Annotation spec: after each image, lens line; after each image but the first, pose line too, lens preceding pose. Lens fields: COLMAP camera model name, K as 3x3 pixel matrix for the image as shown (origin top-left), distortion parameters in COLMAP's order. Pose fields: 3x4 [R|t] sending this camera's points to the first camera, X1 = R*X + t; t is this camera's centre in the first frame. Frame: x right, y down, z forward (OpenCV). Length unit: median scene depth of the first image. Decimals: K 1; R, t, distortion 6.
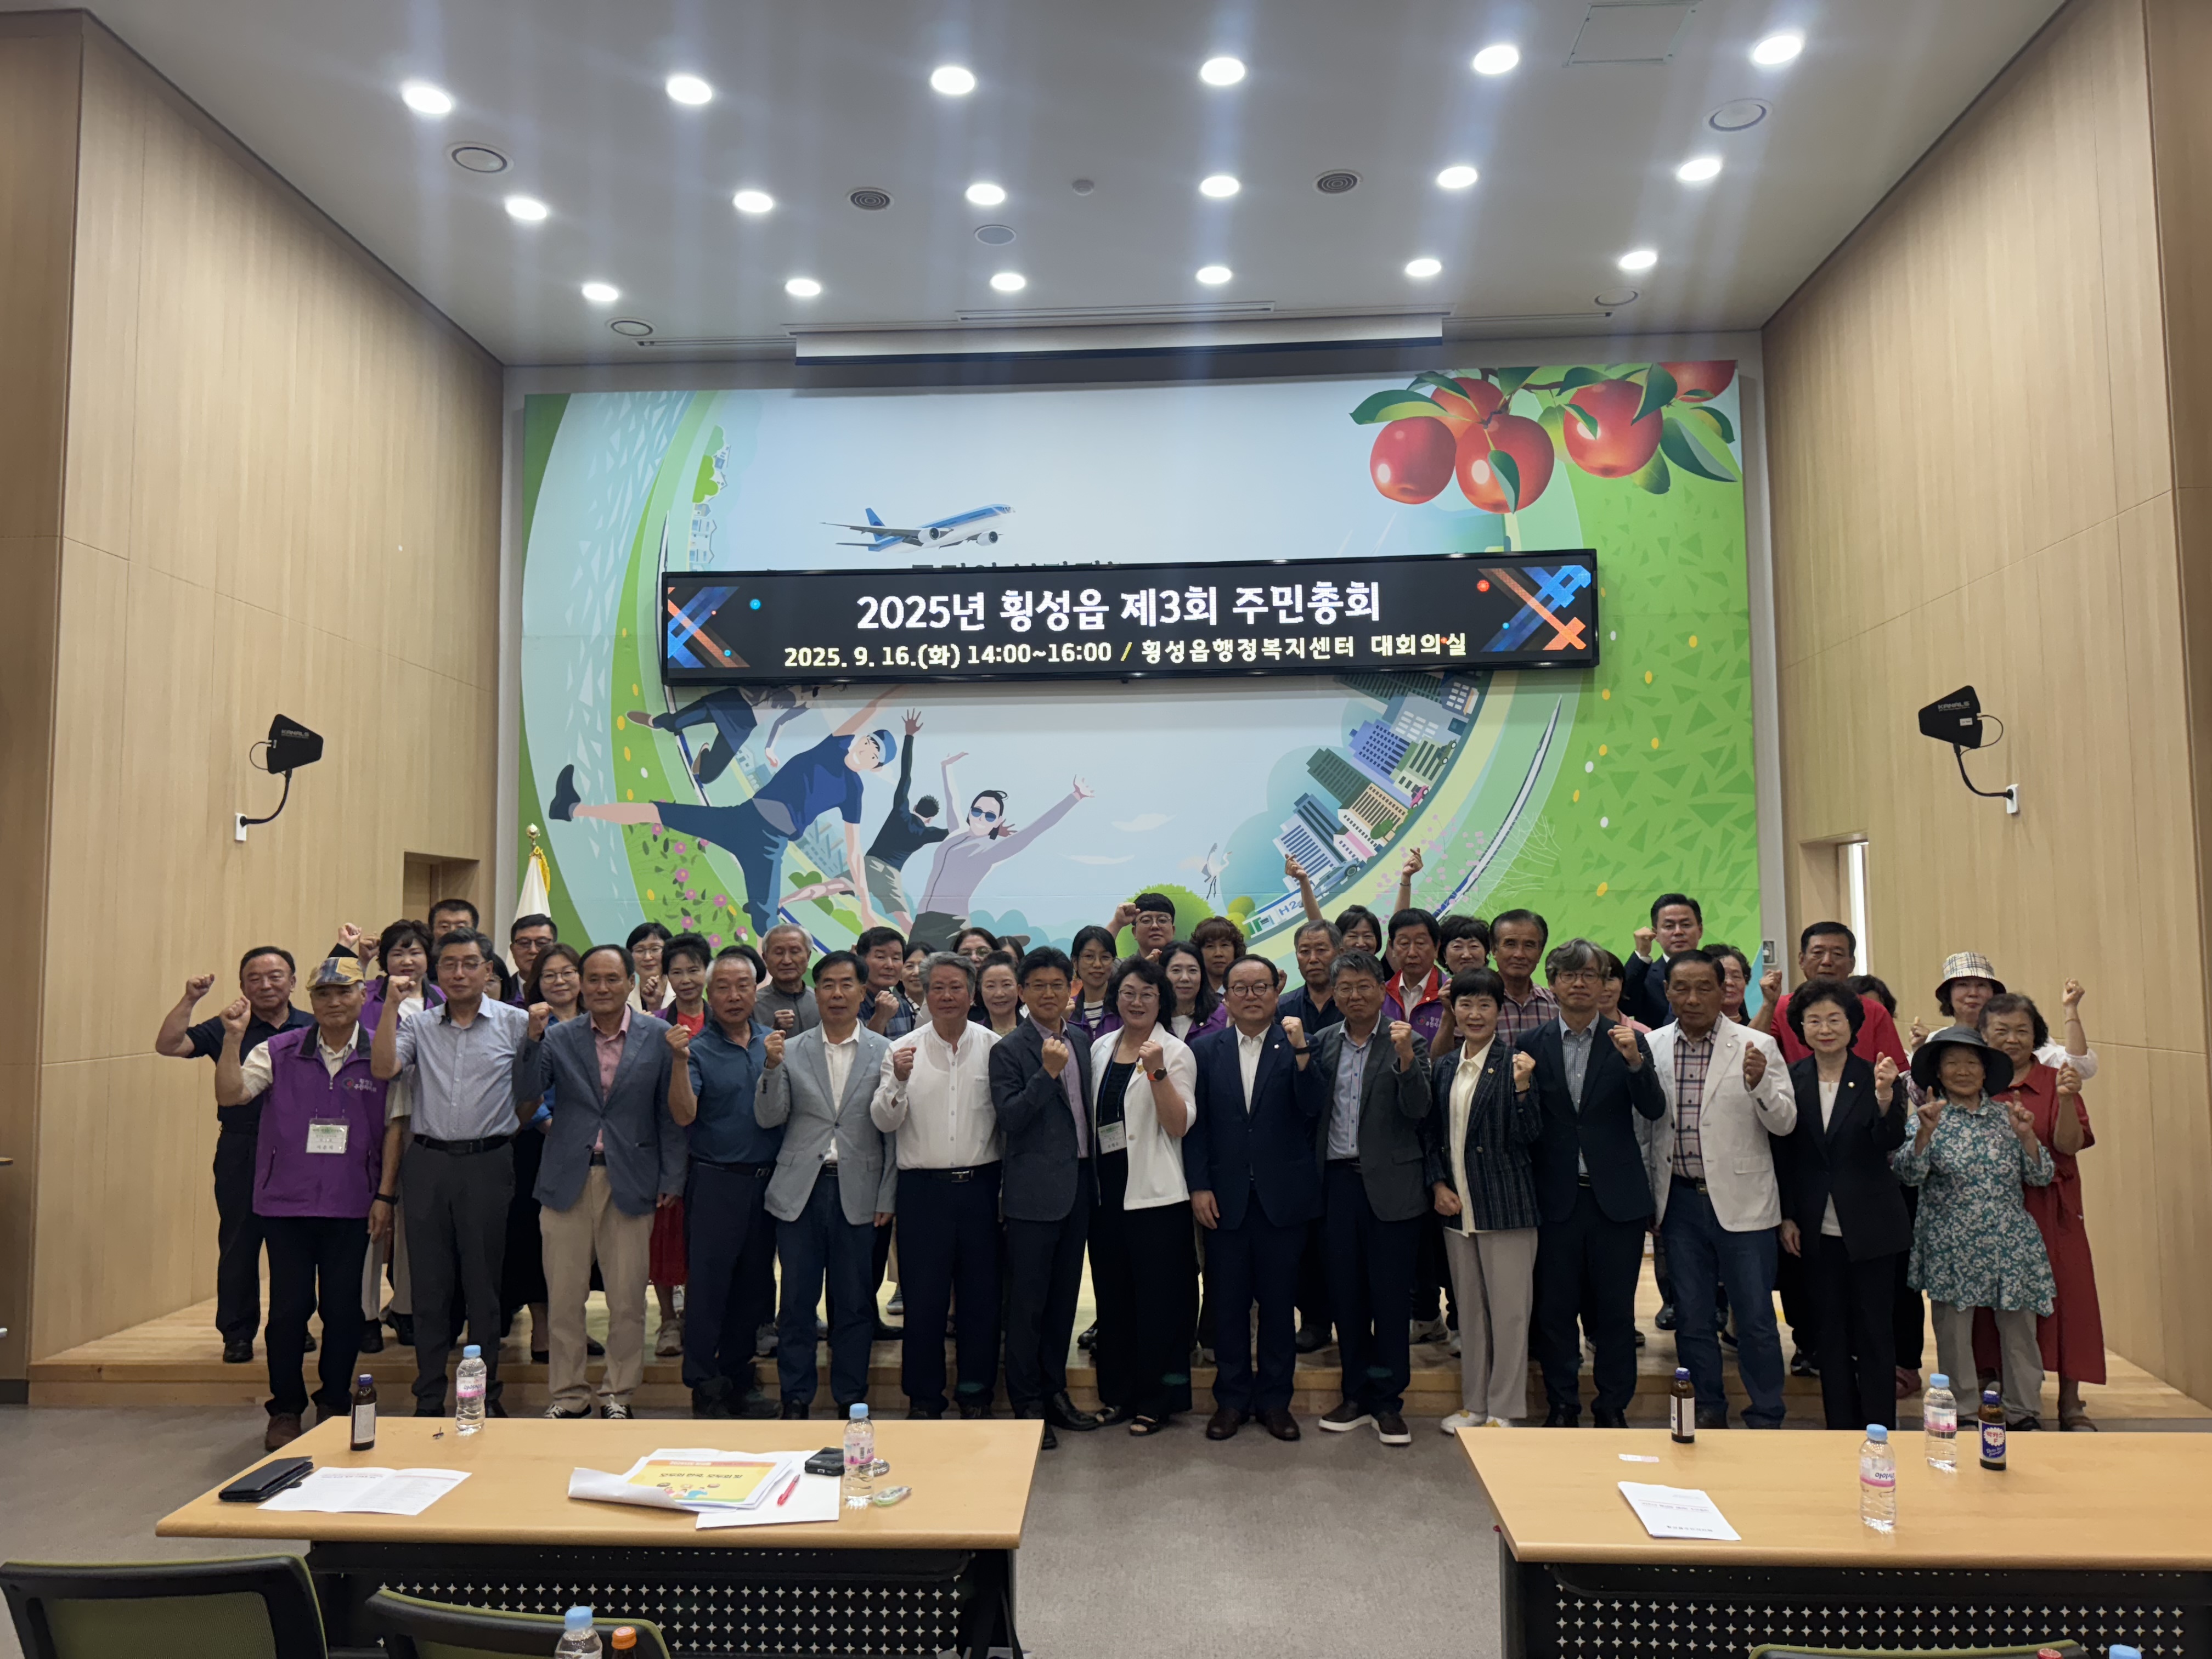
lens RADIAL K [[1596.6, 0, 1099.1], [0, 1596.6, 831.1], [0, 0, 1]] dist [0.062440, -0.099122]
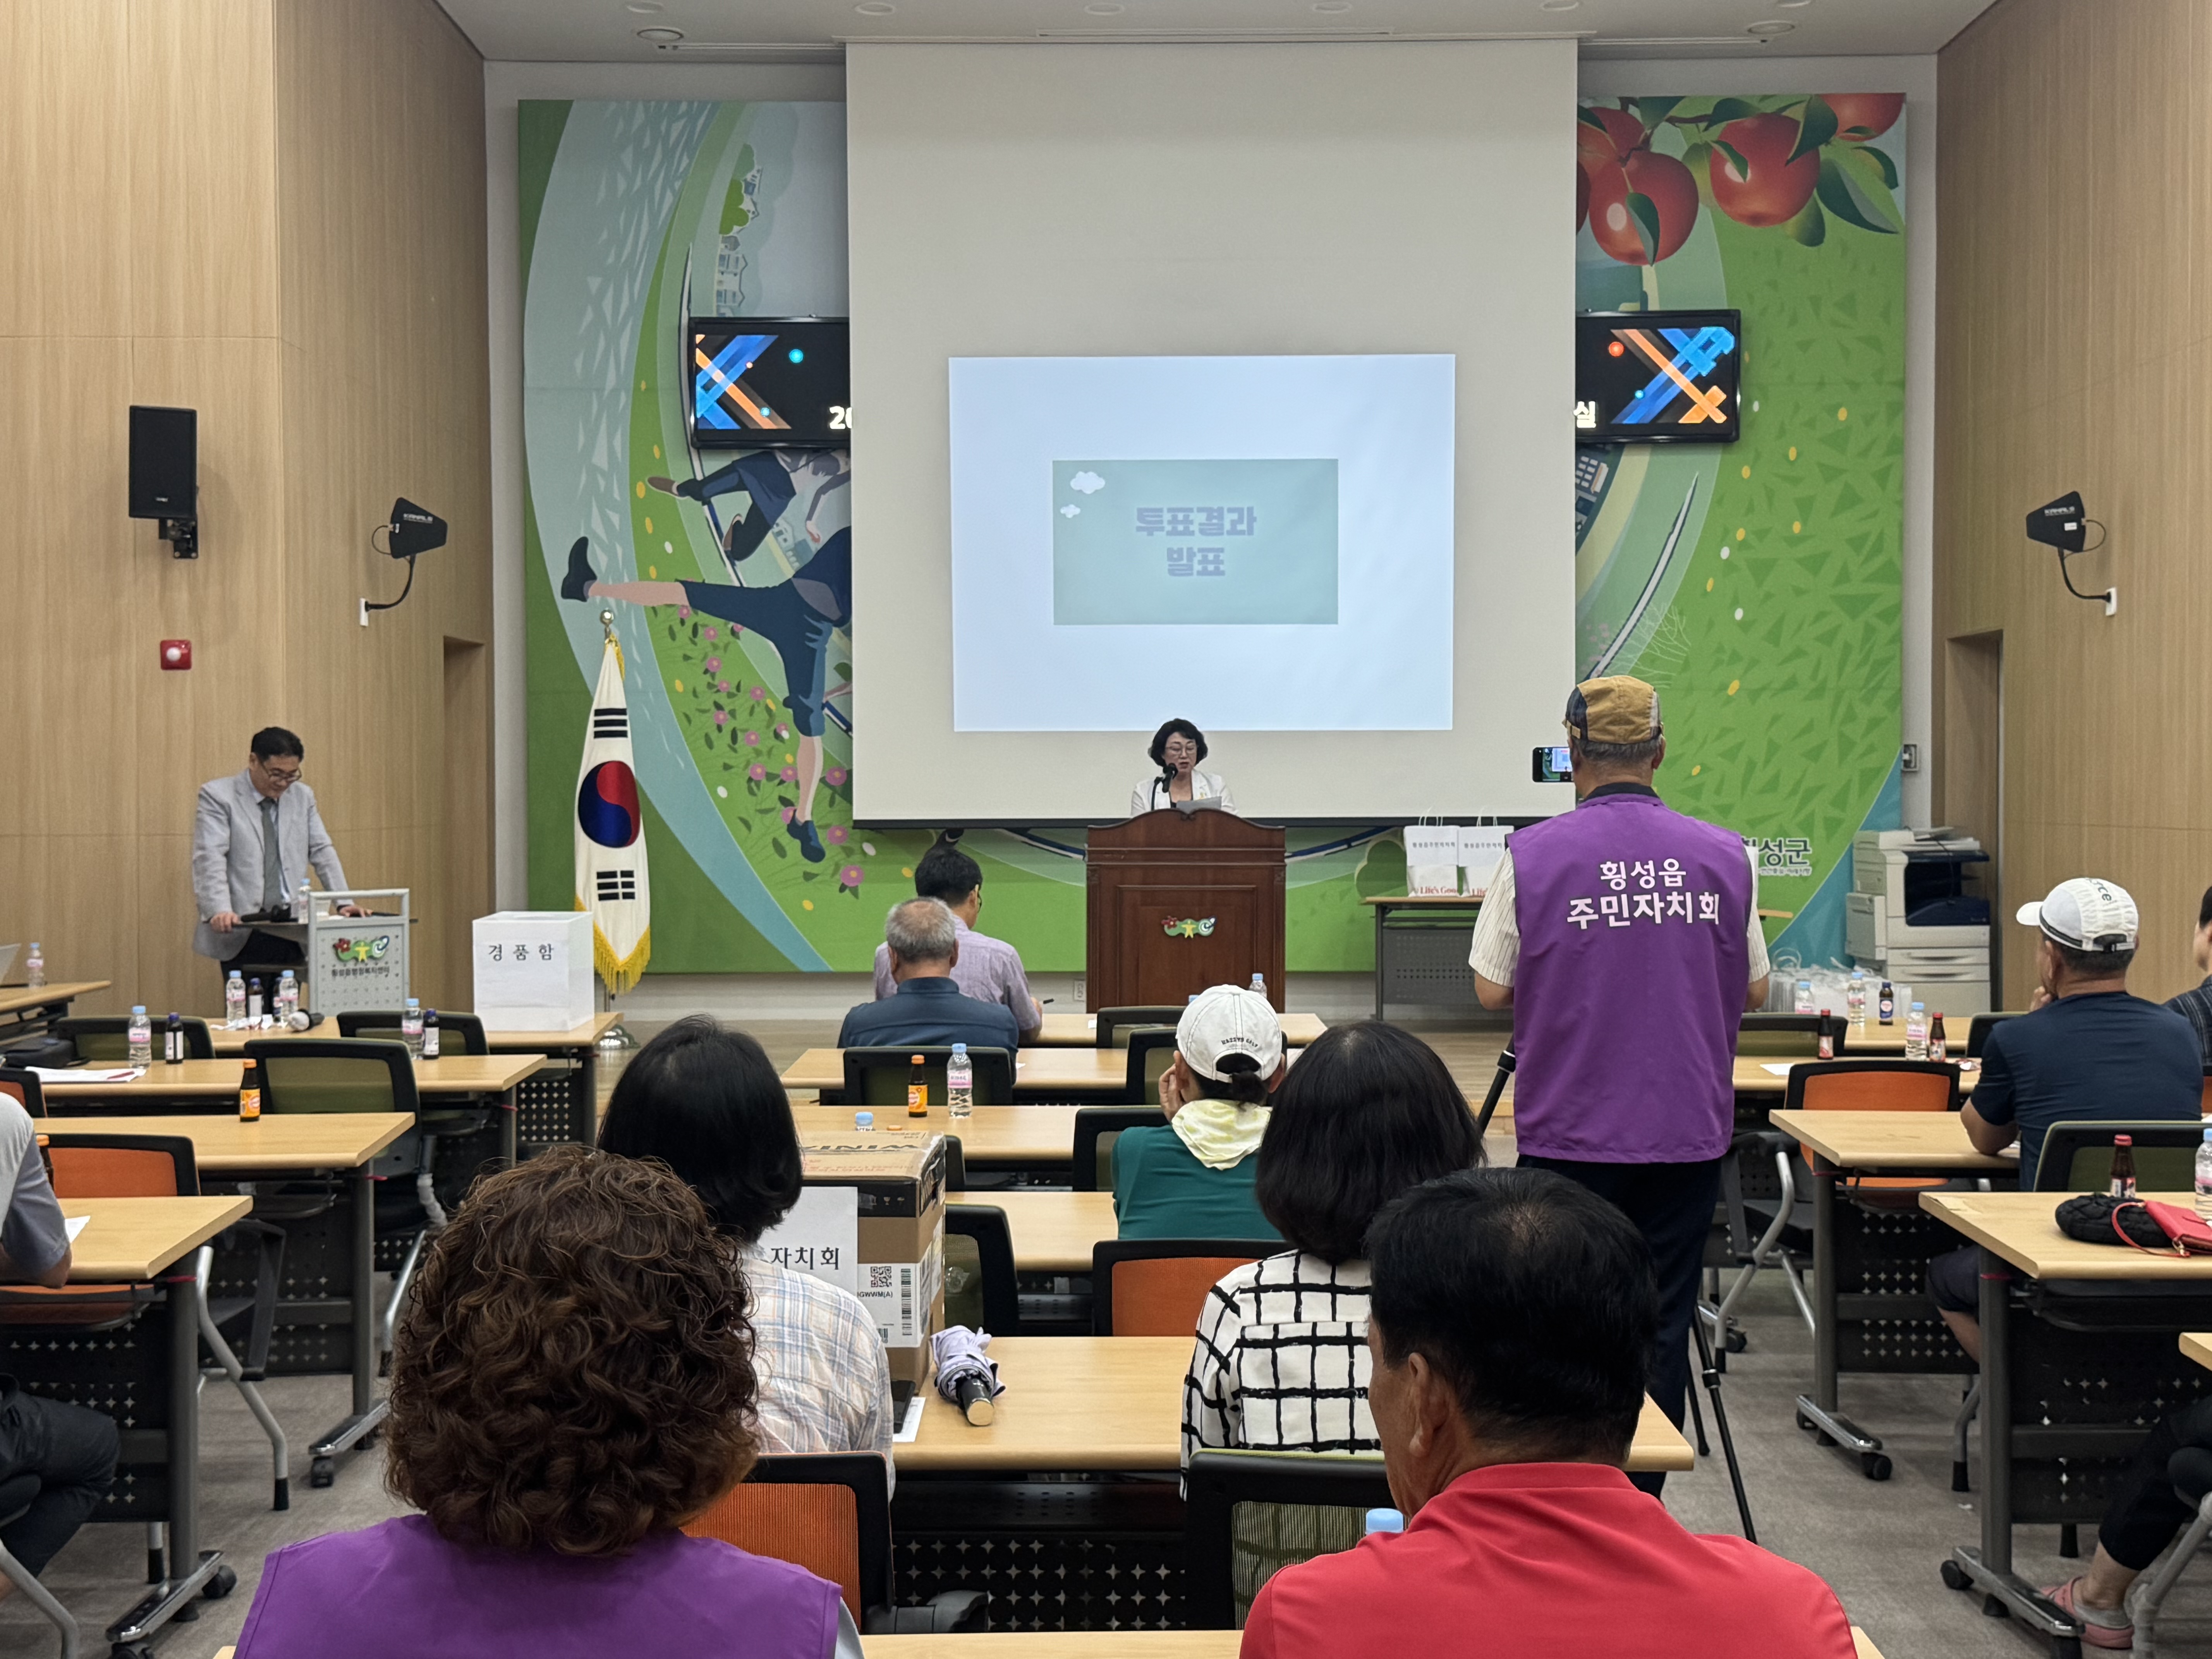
lens RADIAL K [[2840.8, 0, 1084.8], [0, 2840.8, 880.6], [0, 0, 1]] dist [0.047294, 0.000000]
pose [[0.998598, 0.004117, 0.052776, -0.139356], [-0.009608, 0.994508, 0.104218, -0.019834], [-0.052057, -0.104579, 0.993153, -0.596403]]
